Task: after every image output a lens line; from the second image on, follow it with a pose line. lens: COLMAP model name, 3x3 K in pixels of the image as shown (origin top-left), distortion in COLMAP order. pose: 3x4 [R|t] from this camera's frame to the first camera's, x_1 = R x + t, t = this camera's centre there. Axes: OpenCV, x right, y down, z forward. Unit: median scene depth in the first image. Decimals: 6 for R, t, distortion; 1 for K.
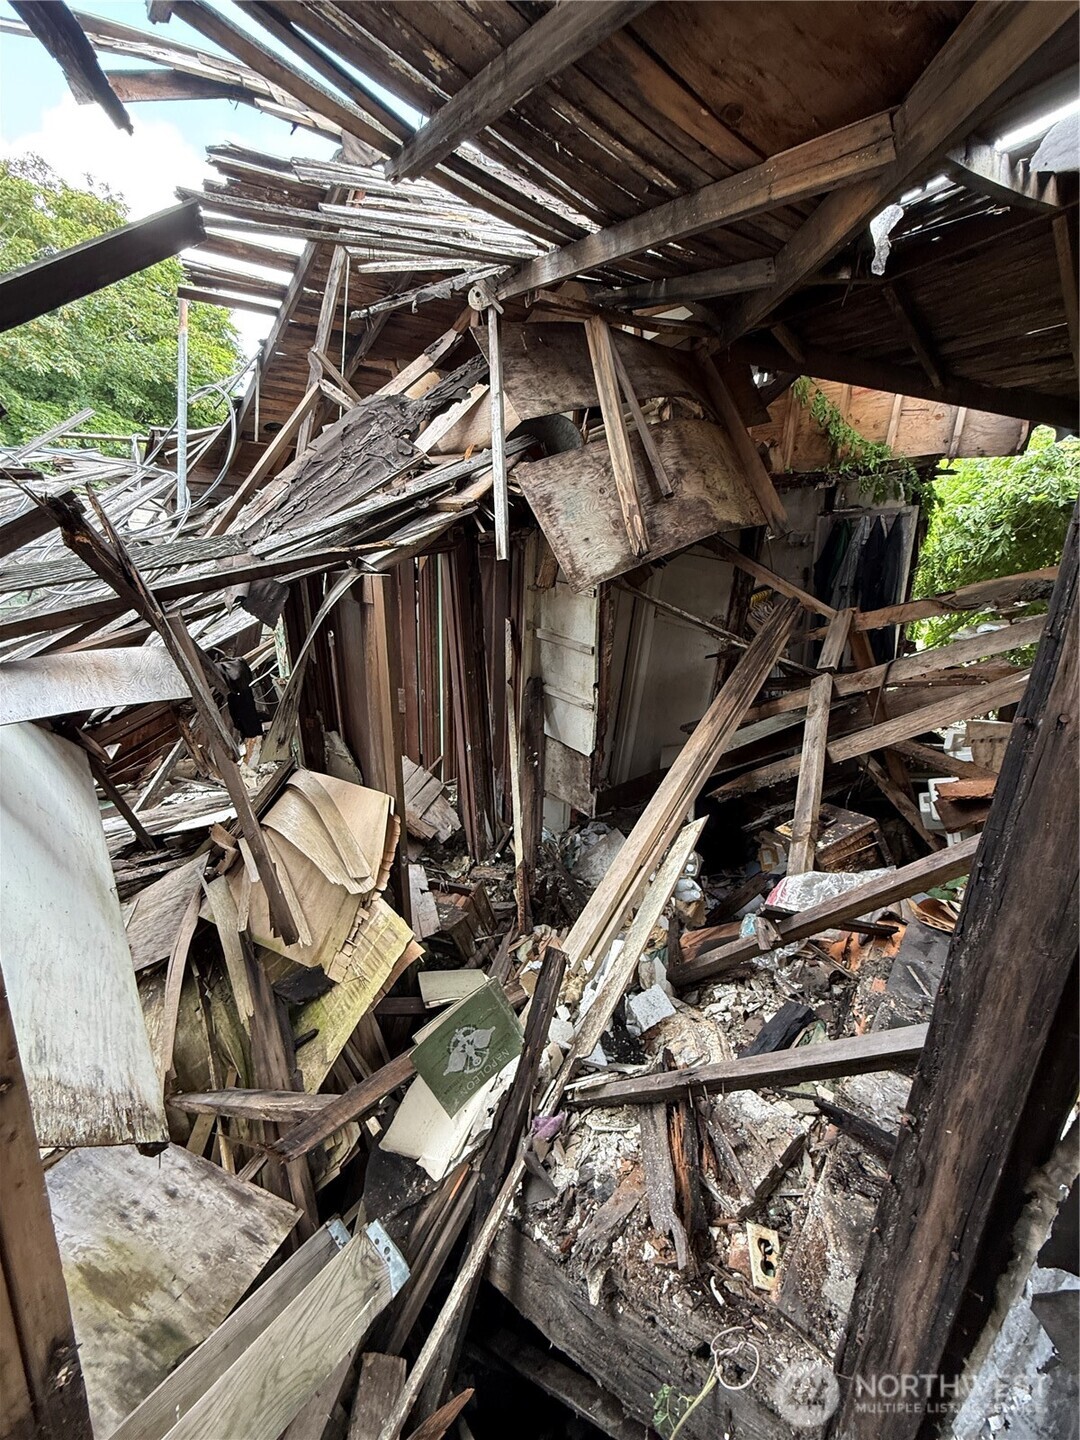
lens RADIAL K [[571.2, 0, 539.1], [0, 571.2, 713.2], [0, 0, 1]] dist [0.001334, -0.000684]
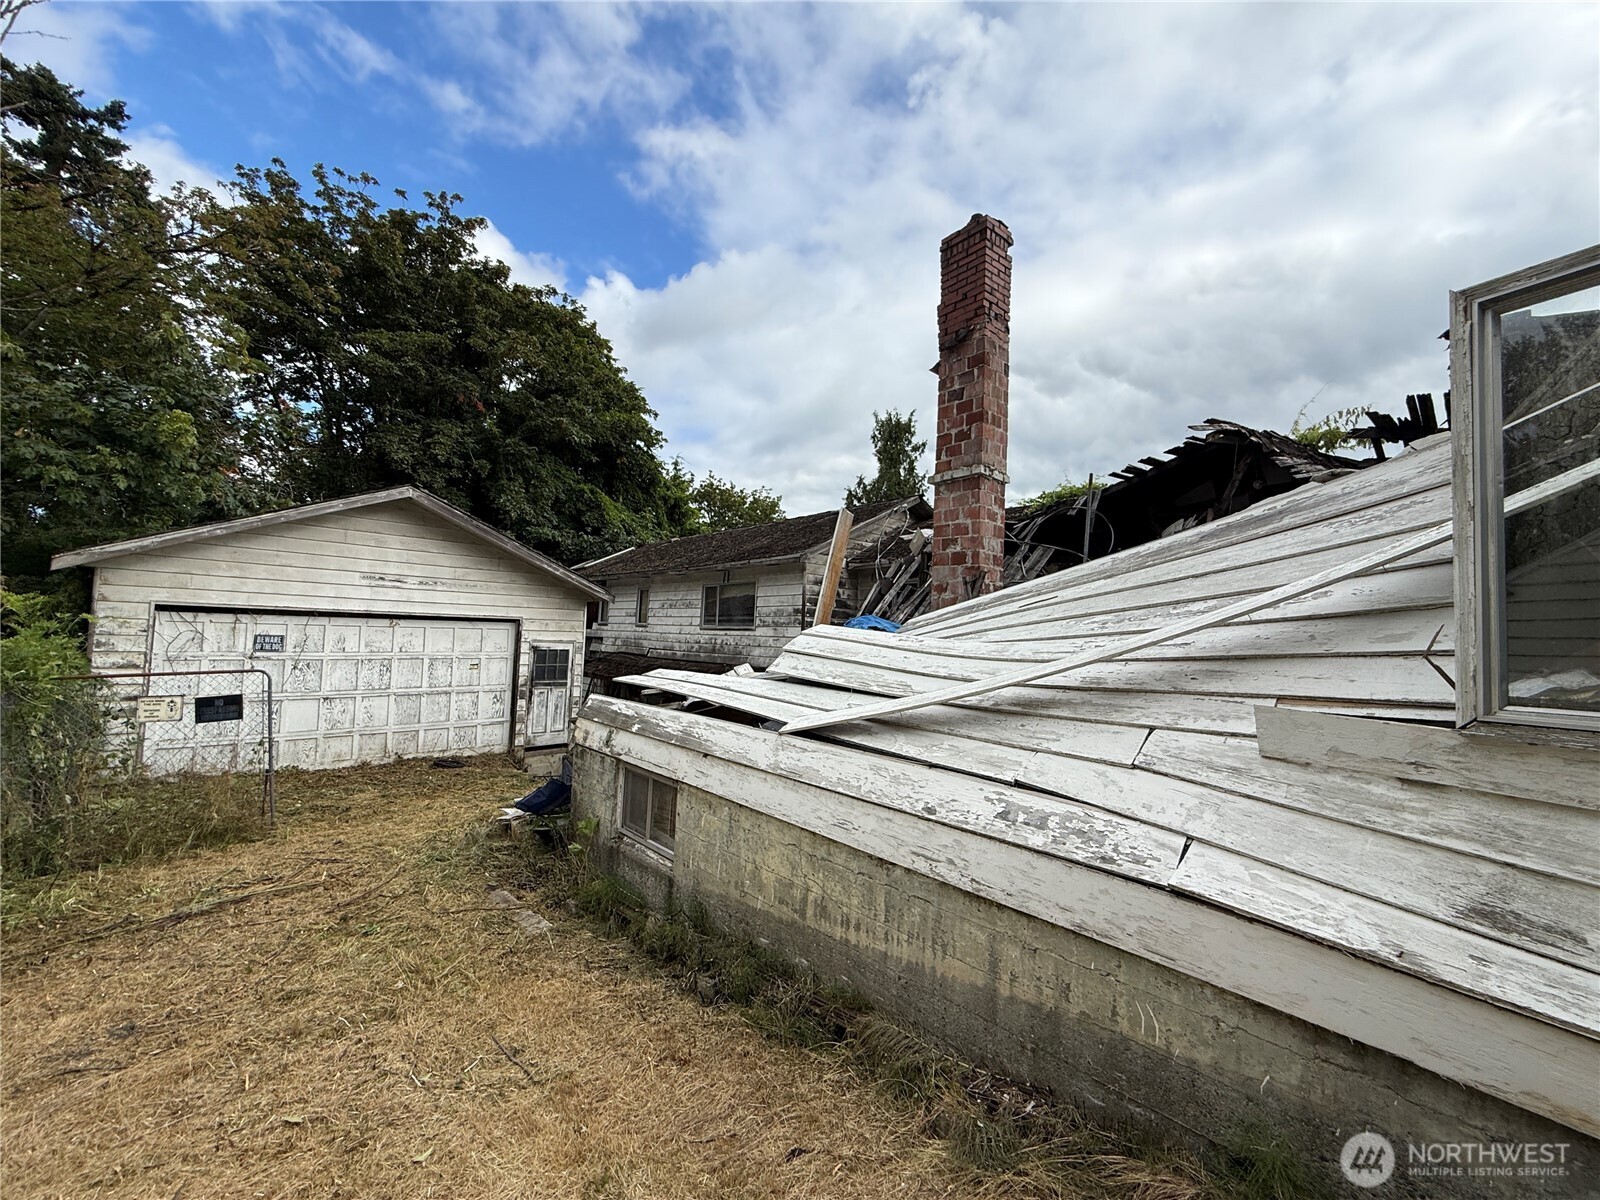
lens RADIAL K [[634.6, 0, 793.8], [0, 634.6, 599.4], [0, 0, 1]] dist [0.001334, -0.000684]
pose [[0.999033, 0.025546, 0.035794, -2.649487], [-0.015479, 0.966148, -0.257523, 0.551981], [-0.041161, 0.256719, 0.965609, -1.756372]]
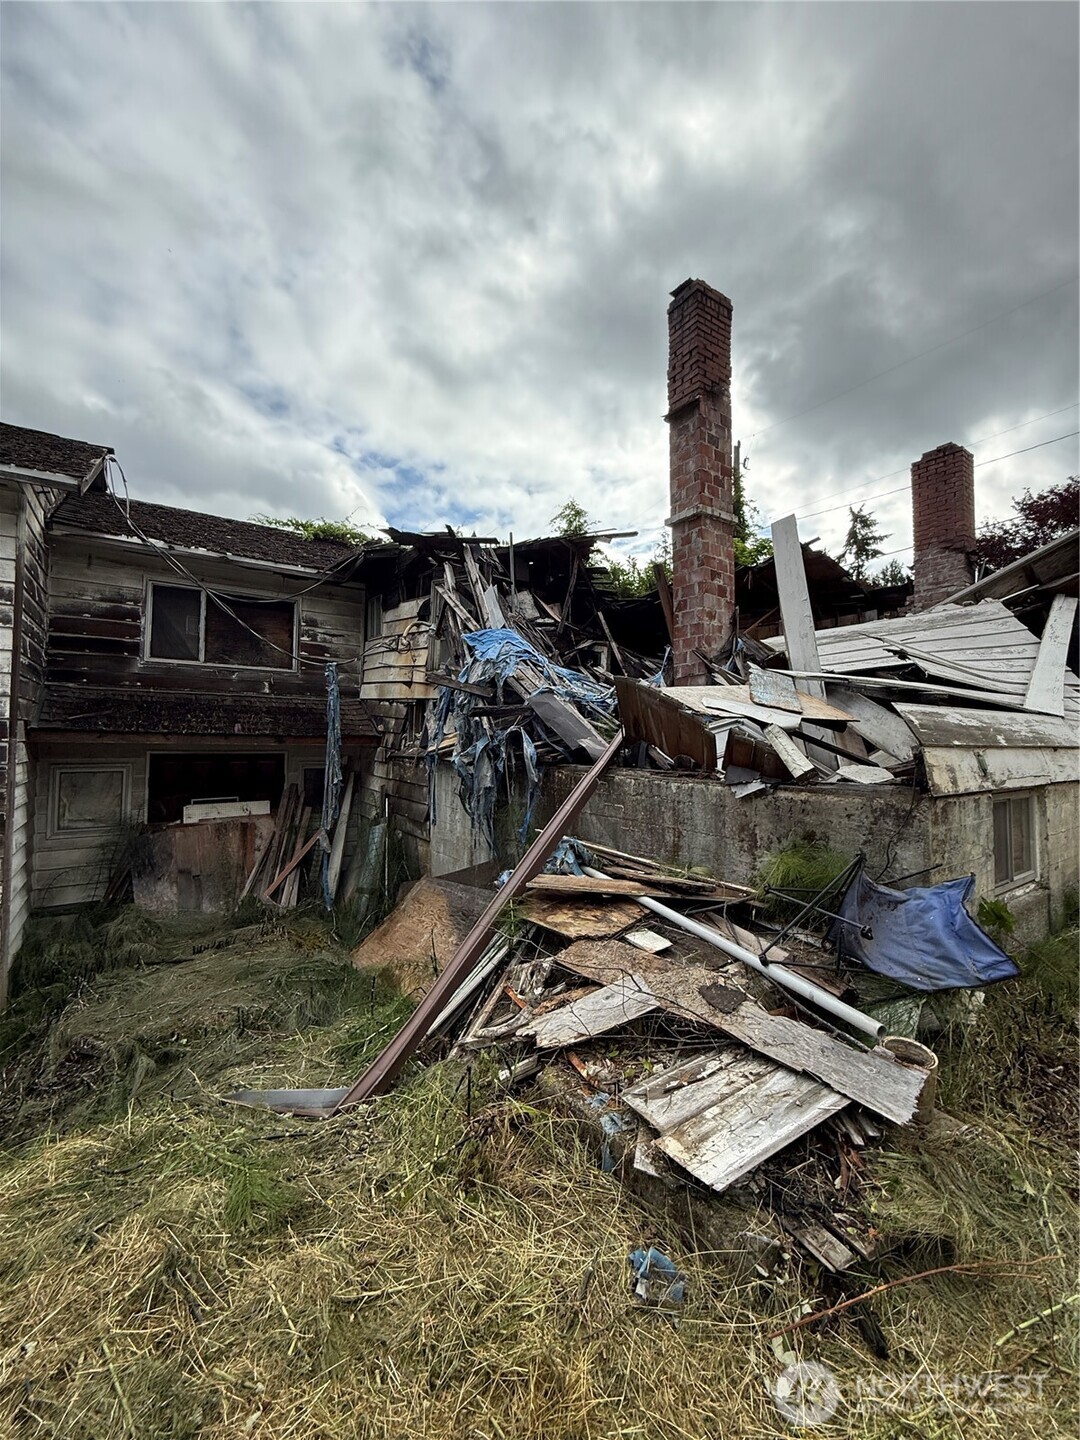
lens RADIAL K [[571.2, 0, 538.8], [0, 571.2, 715.0], [0, 0, 1]] dist [0.001334, -0.000684]
pose [[0.073396, 0.024851, 0.996993, -4.412595], [0.190461, 0.980941, -0.038473, 0.233541], [-0.978947, 0.192712, 0.067264, 1.198717]]
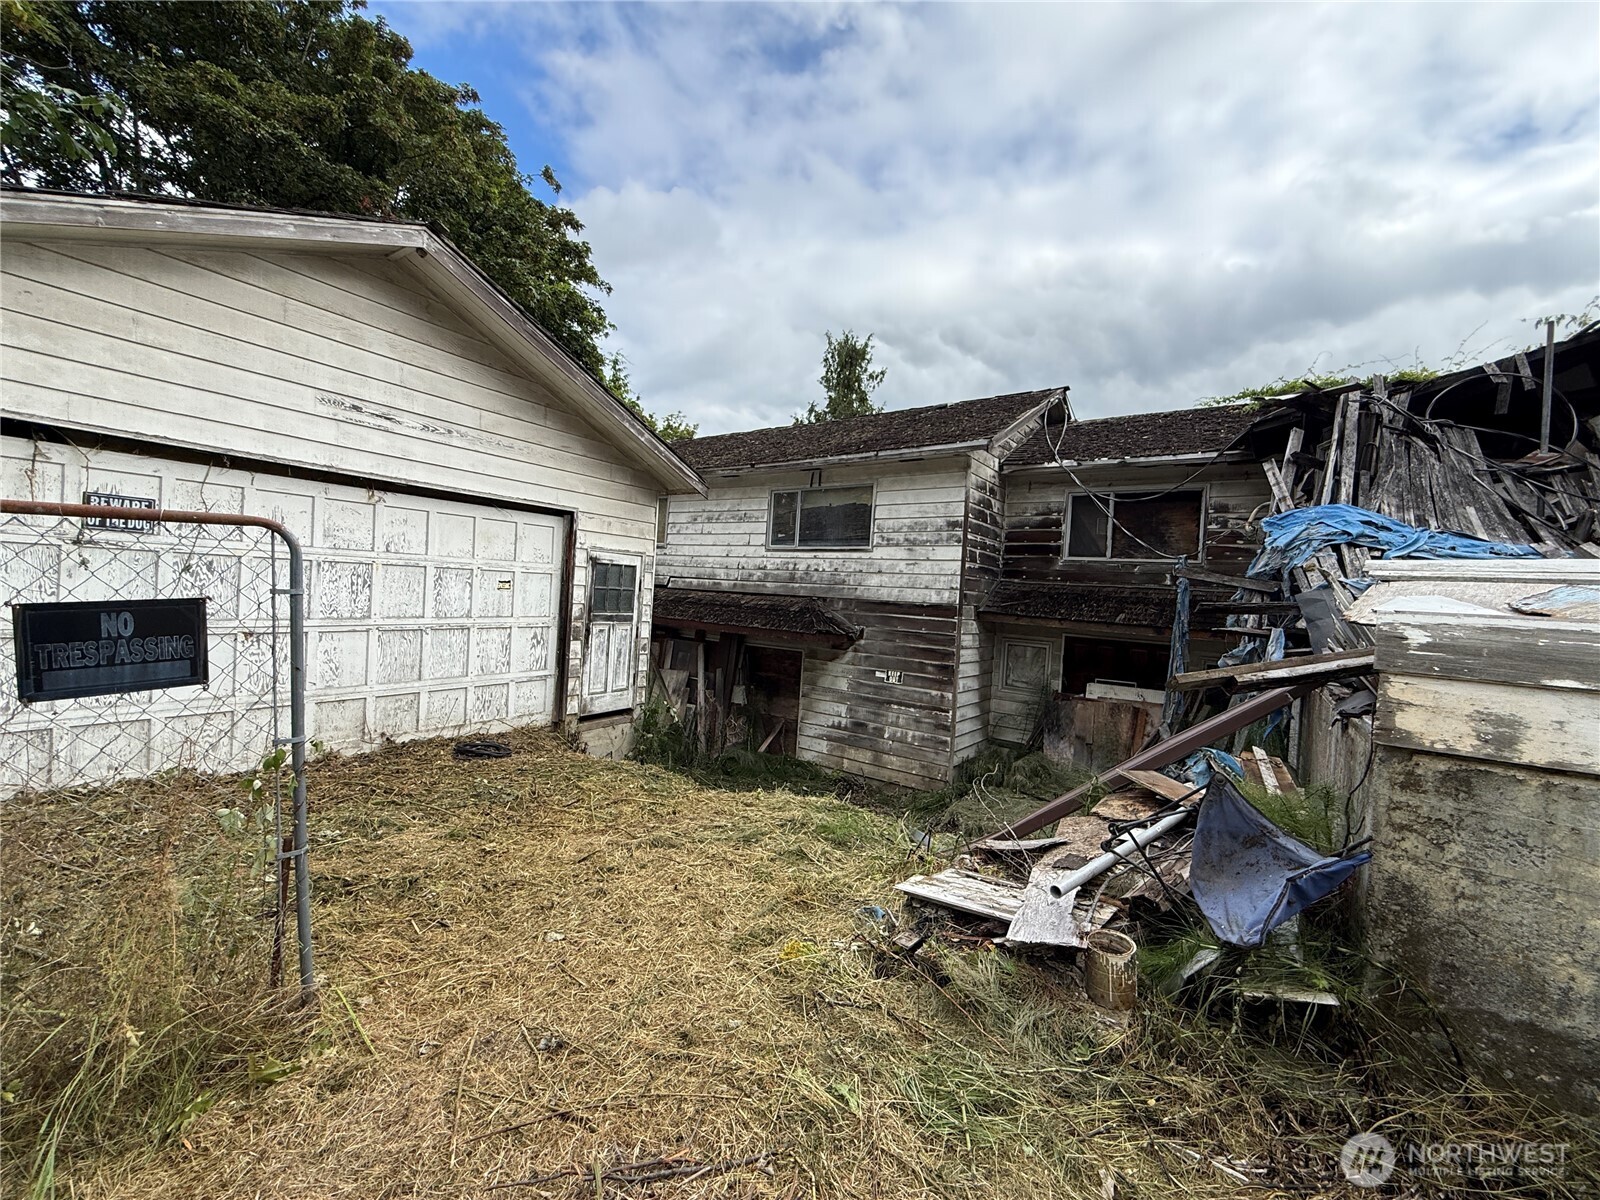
lens RADIAL K [[634.6, 0, 794.5], [0, 634.6, 598.0], [0, 0, 1]] dist [0.001334, -0.000684]
pose [[0.966999, 0.045504, 0.250684, -4.270685], [0.001720, 0.982734, -0.185018, 0.435311], [-0.254774, 0.179343, 0.950224, 0.007335]]
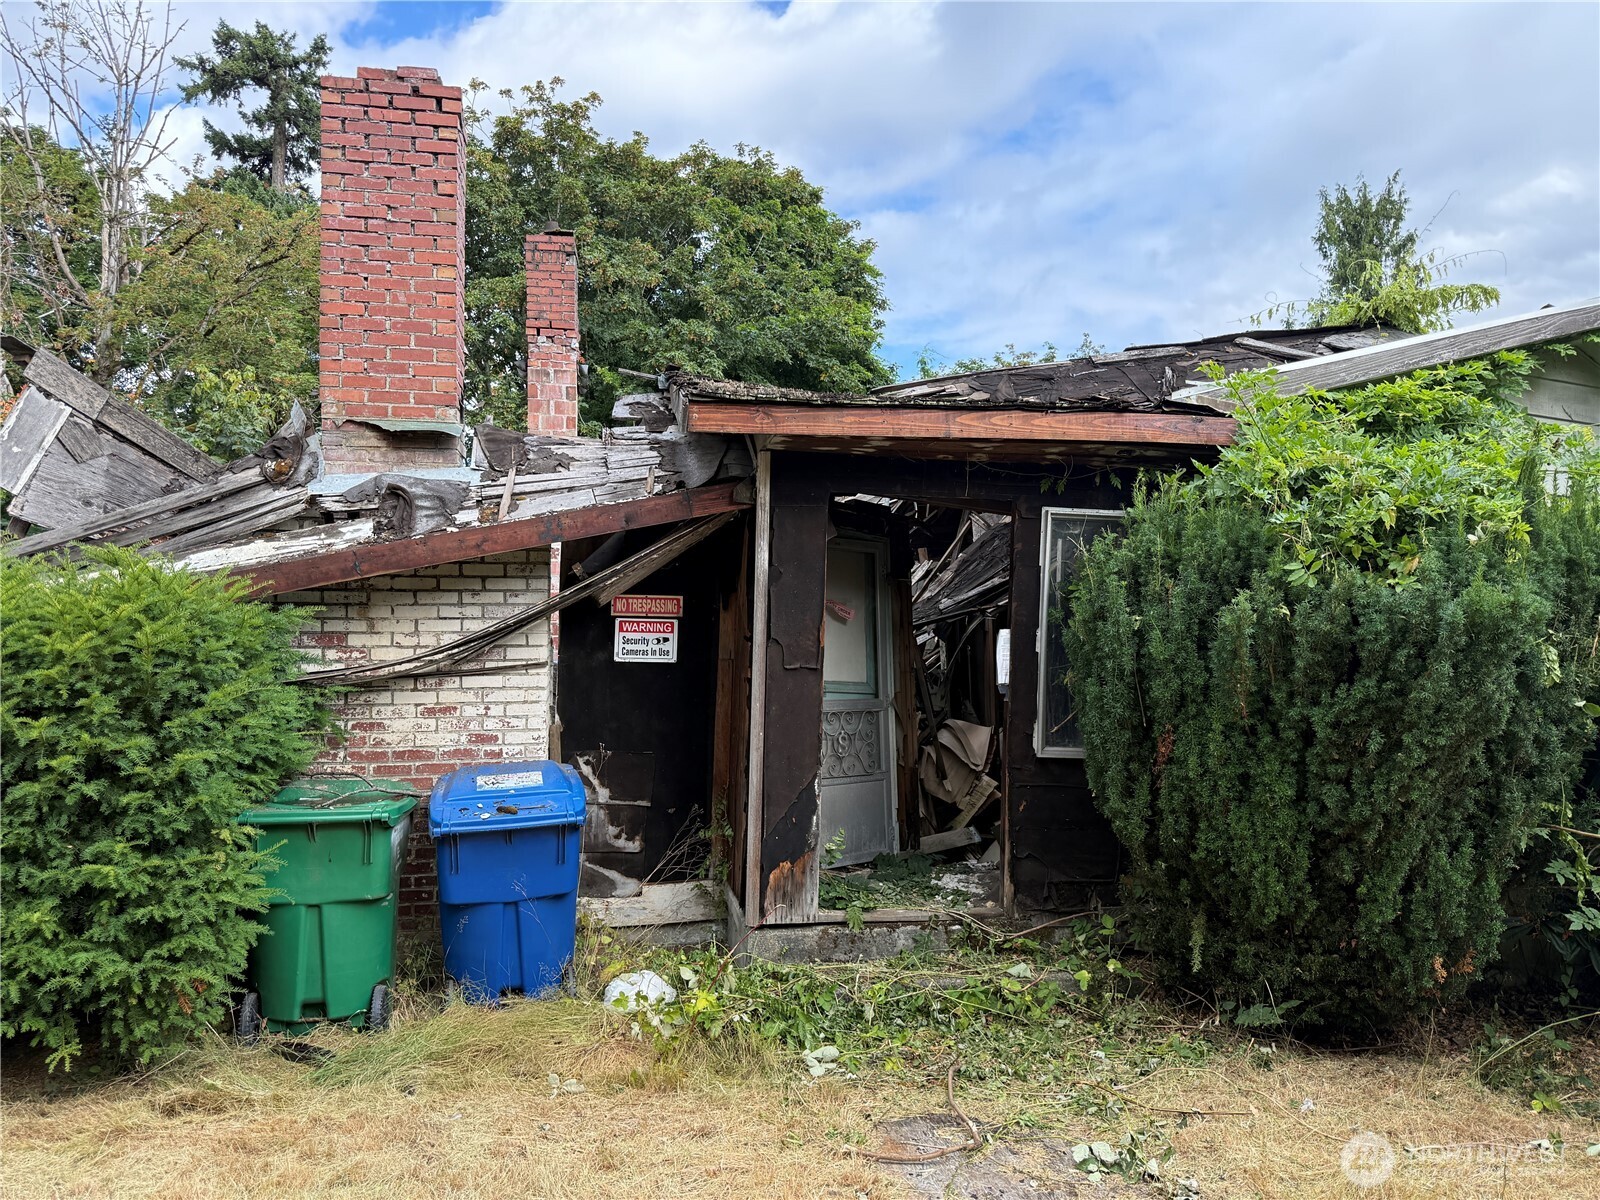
lens RADIAL K [[1118.9, 0, 798.1], [0, 1118.9, 590.2], [0, 0, 1]] dist [0.073039, -0.092144]
pose [[0.877834, -0.015923, -0.478700, 0.969442], [-0.086081, 0.977928, -0.190384, 0.457704], [0.471165, 0.208332, 0.857089, -2.623433]]
